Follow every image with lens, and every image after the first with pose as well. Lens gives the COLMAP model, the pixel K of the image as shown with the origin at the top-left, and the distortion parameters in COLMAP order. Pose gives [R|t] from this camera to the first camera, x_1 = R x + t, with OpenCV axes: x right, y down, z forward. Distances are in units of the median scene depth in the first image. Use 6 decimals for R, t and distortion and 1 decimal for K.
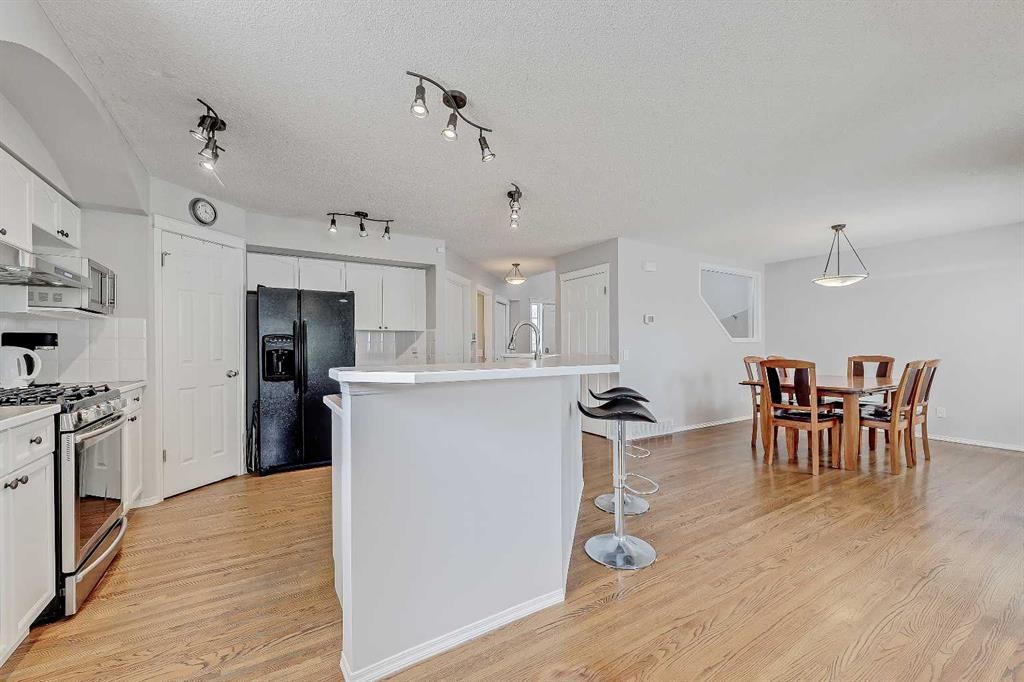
lens RADIAL K [[398.3, 0, 507.7], [0, 398.3, 348.4], [0, 0, 1]] dist [-0.003563, -0.000603]
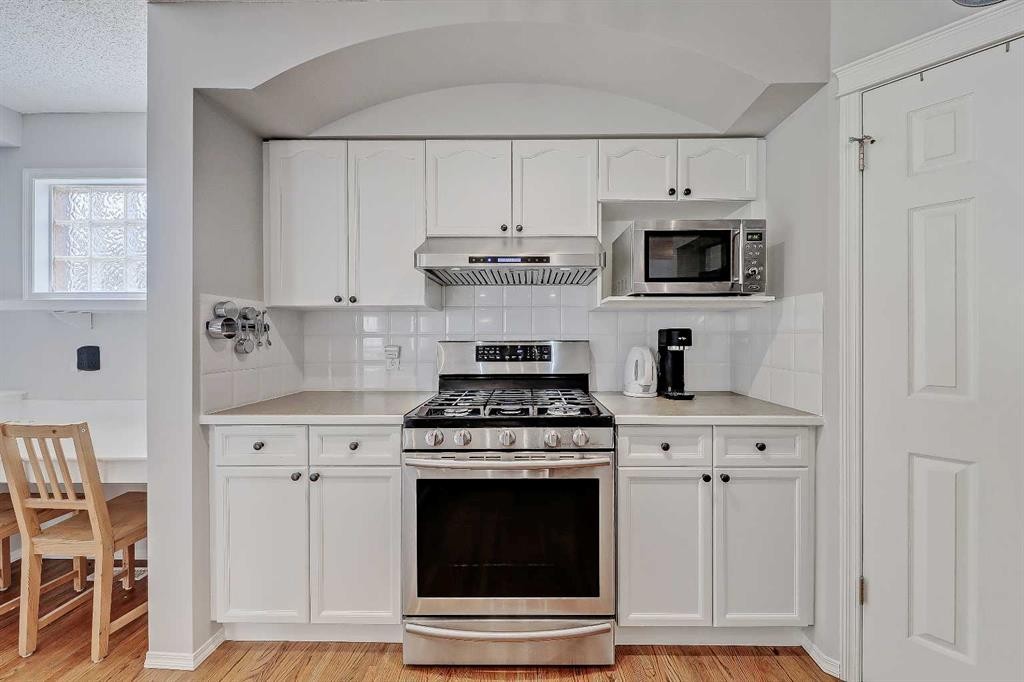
lens RADIAL K [[398.3, 0, 514.9], [0, 398.3, 339.9], [0, 0, 1]] dist [-0.003563, -0.000603]
pose [[-0.524579, 0.001110, -0.851361, -0.232872], [-0.005416, 0.999975, 0.004641, -0.013072], [0.851345, 0.007045, -0.524559, 0.771254]]
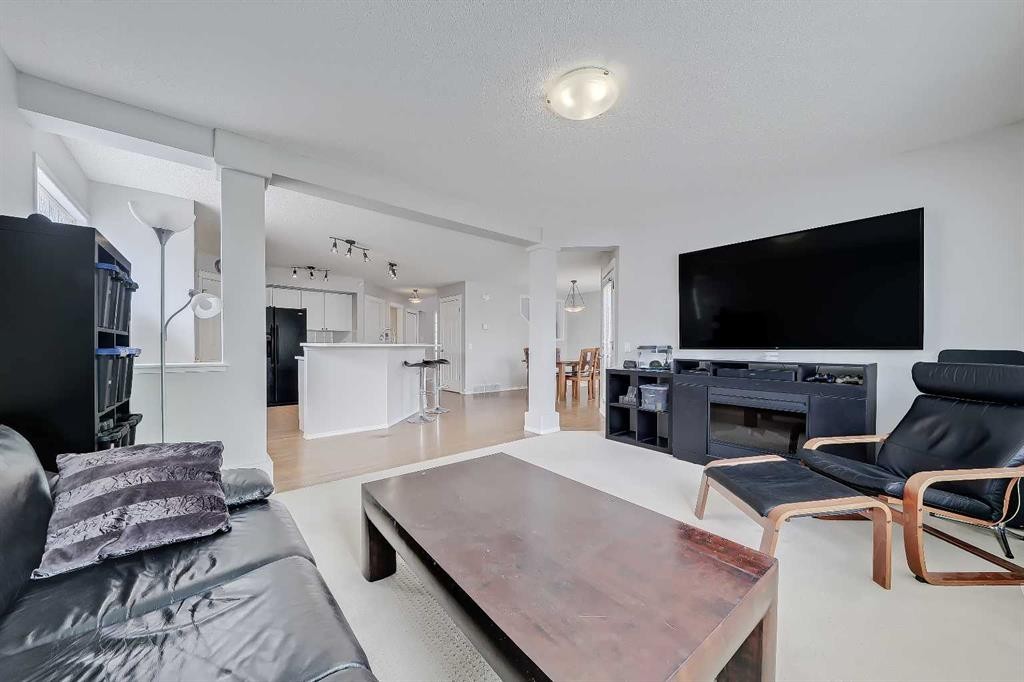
lens RADIAL K [[365.5, 0, 519.8], [0, 365.5, 343.6], [0, 0, 1]] dist [0.001796, 0.000016]
pose [[0.985853, 0.010113, 0.167305, 0.345651], [-0.008085, 0.999885, -0.012799, 0.034493], [-0.167416, 0.011265, 0.985822, -0.939808]]
